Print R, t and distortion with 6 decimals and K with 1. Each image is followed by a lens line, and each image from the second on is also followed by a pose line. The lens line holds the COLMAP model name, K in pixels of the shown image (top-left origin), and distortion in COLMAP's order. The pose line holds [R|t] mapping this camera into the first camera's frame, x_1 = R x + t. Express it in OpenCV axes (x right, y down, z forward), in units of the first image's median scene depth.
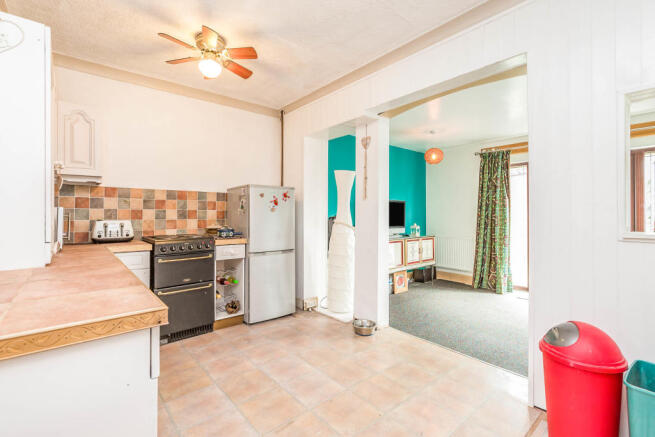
lens RADIAL K [[297.1, 0, 326.2], [0, 297.1, 213.9], [0, 0, 1]] dist [0.005561, 0.000196]
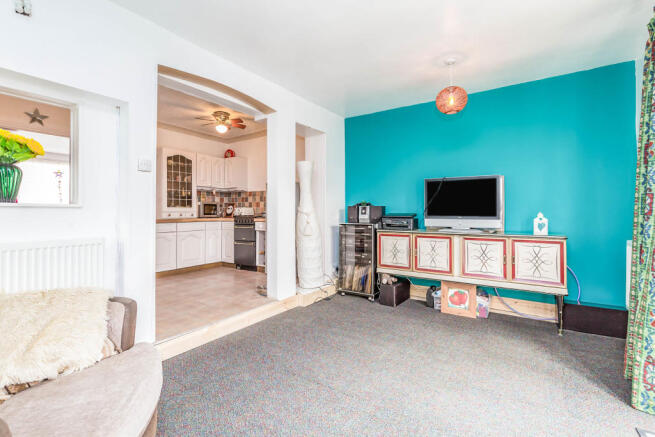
lens RADIAL K [[297.1, 0, 326.2], [0, 297.1, 218.4], [0, 0, 1]] dist [0.005561, 0.000196]
pose [[0.274577, 0.016404, -0.961425, 1.341803], [0.006792, 0.999796, 0.018999, 0.057330], [0.961541, -0.011747, 0.274409, 0.901174]]
